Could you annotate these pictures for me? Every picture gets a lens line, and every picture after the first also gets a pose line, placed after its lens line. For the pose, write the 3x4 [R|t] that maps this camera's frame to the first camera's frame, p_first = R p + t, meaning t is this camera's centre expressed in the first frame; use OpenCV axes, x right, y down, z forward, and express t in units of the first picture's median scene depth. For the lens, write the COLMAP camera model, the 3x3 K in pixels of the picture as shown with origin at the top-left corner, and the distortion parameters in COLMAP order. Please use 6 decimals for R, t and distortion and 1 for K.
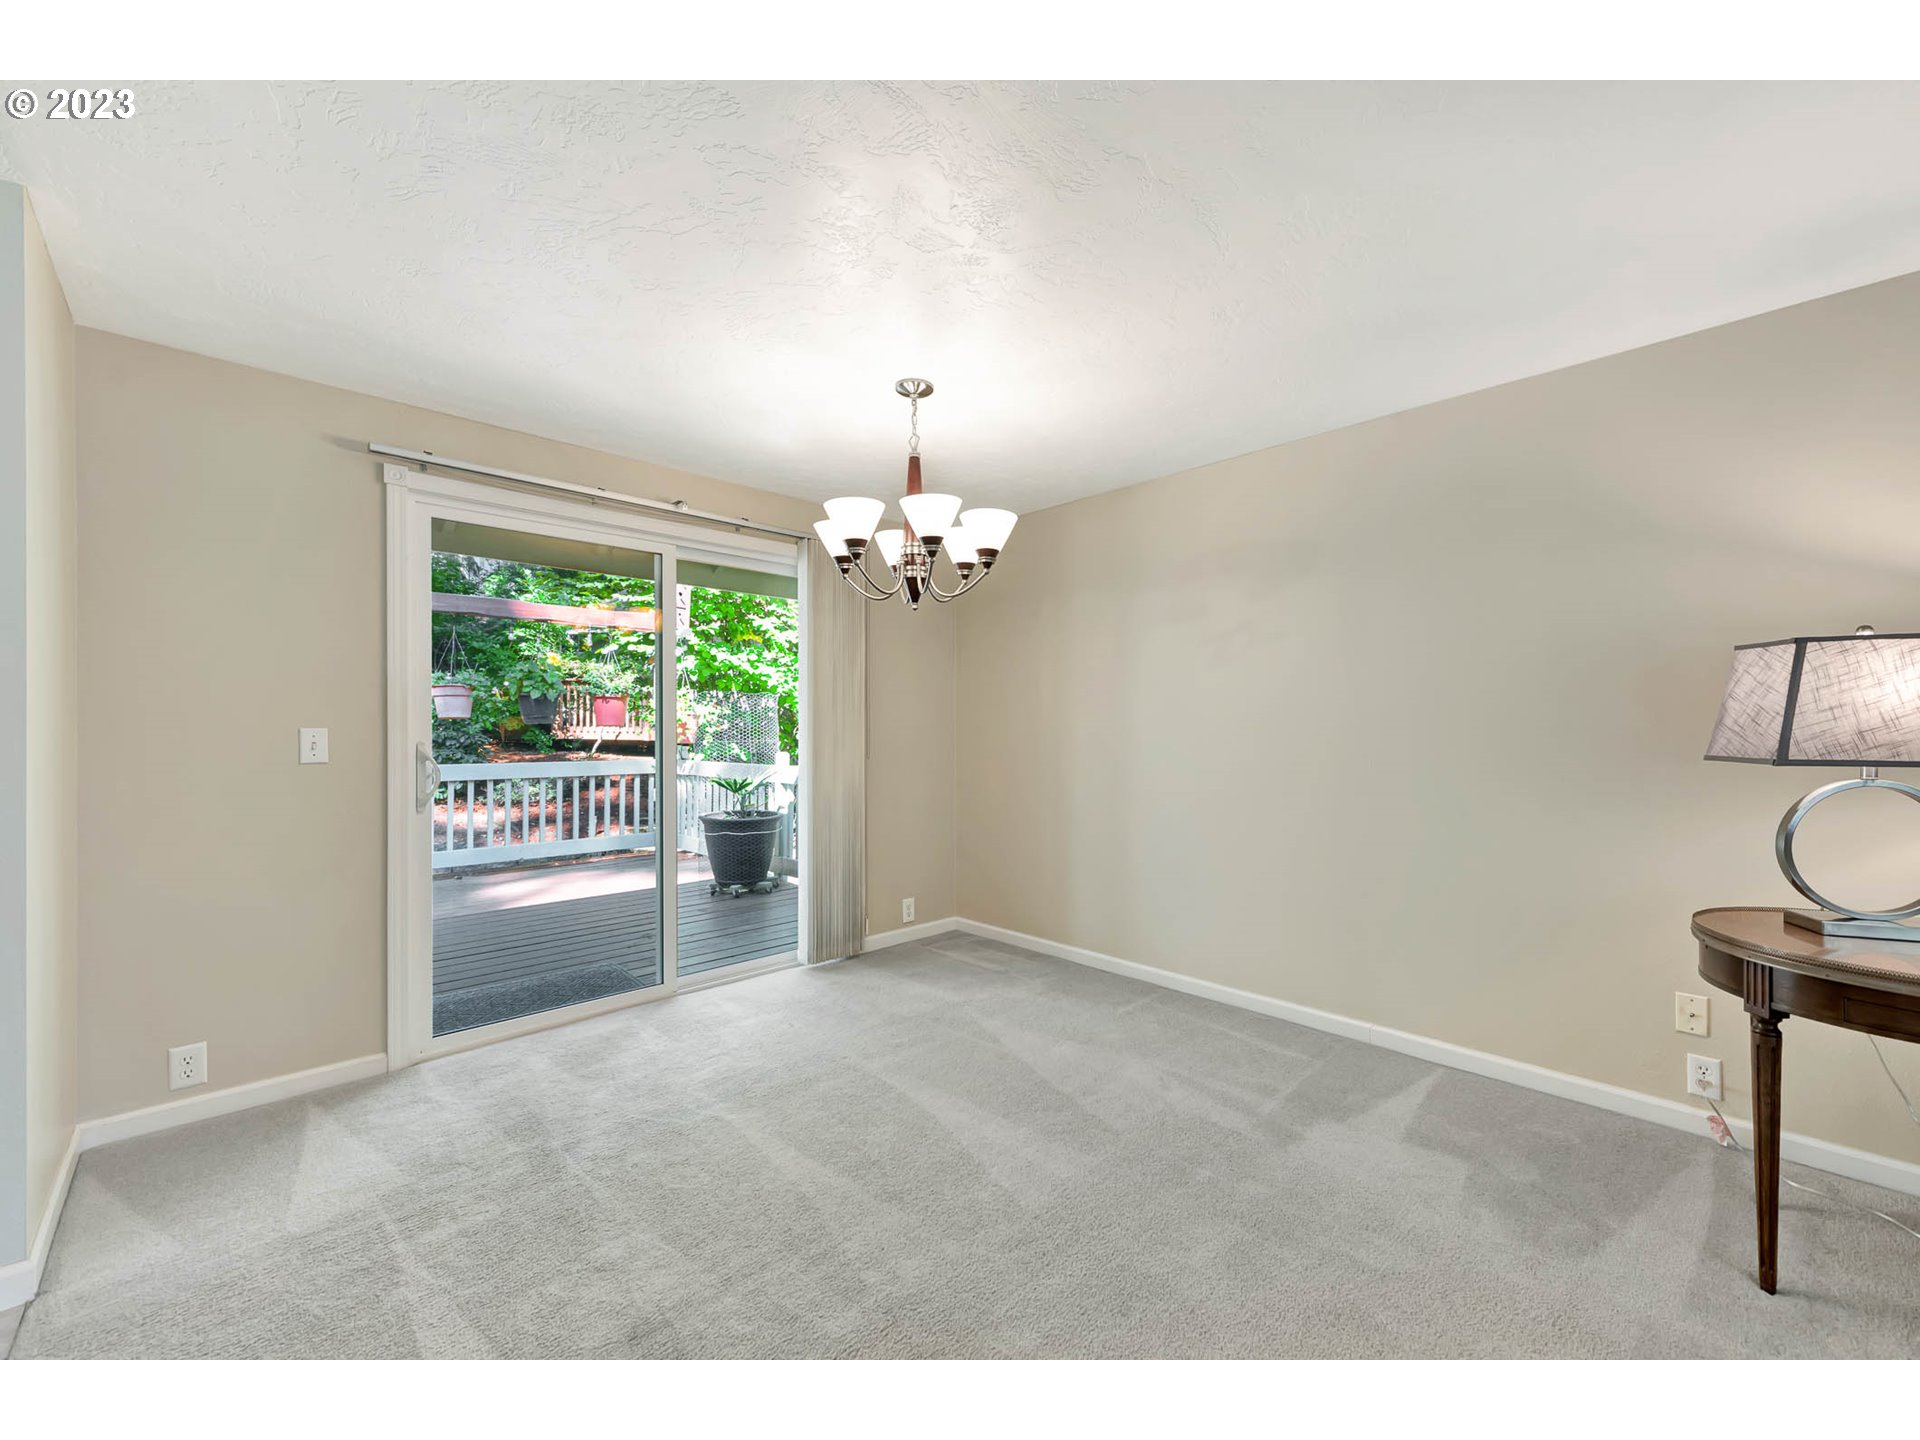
lens RADIAL K [[765.0, 0, 958.7], [0, 765.0, 734.2], [0, 0, 1]] dist [0.012633, 0.000198]
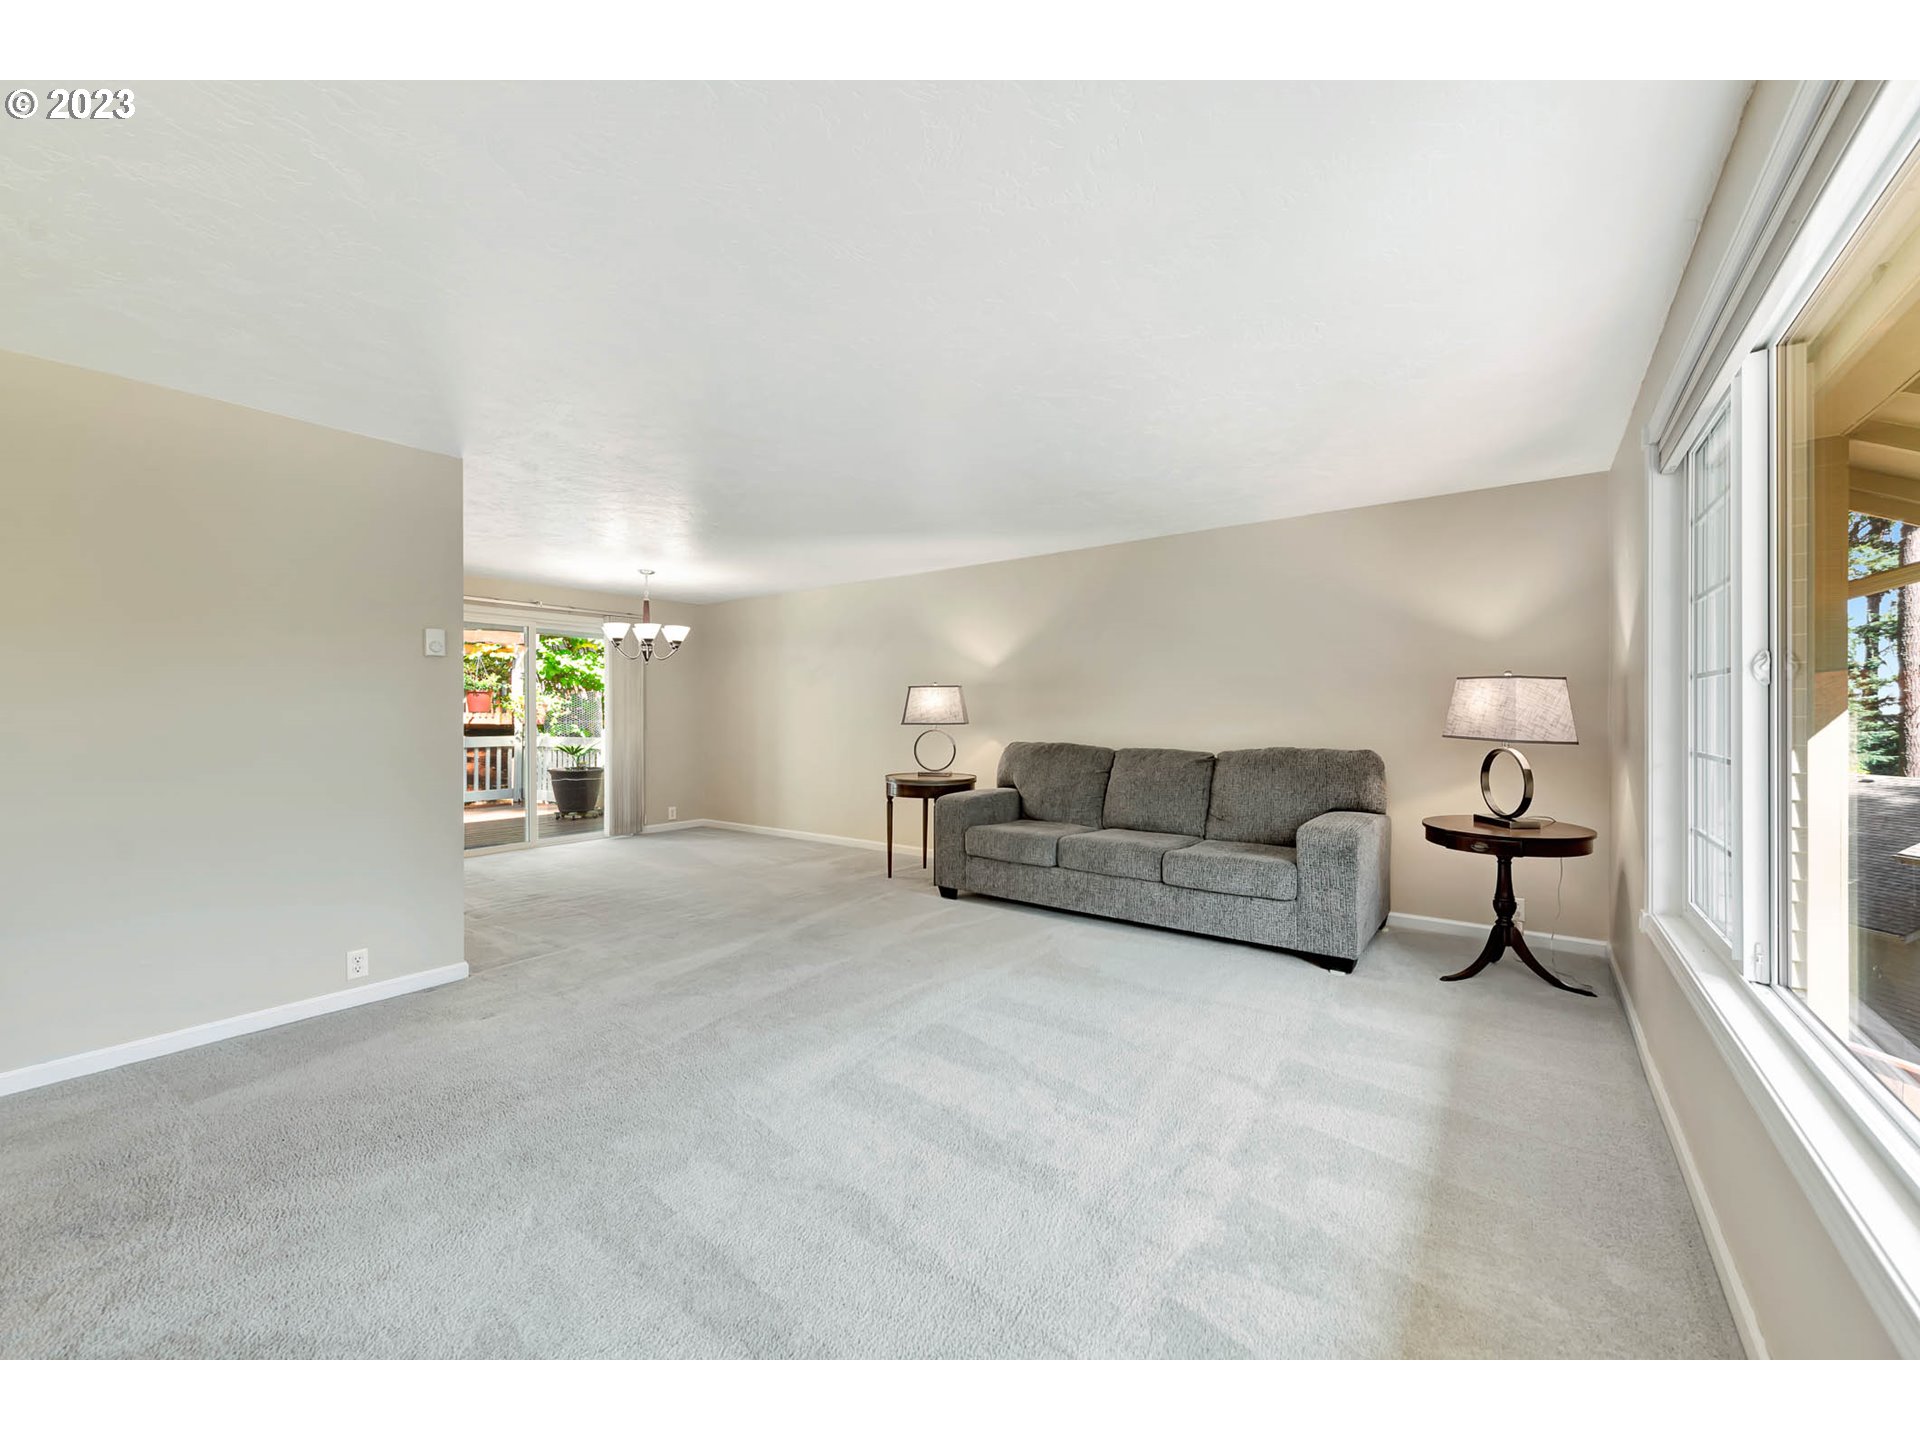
lens RADIAL K [[765.0, 0, 962.3], [0, 765.0, 713.9], [0, 0, 1]] dist [0.012633, 0.000198]
pose [[0.985273, -0.003293, 0.170955, 0.200215], [0.004205, 0.999979, -0.004973, 0.002900], [-0.170935, 0.005619, 0.985266, -0.607460]]
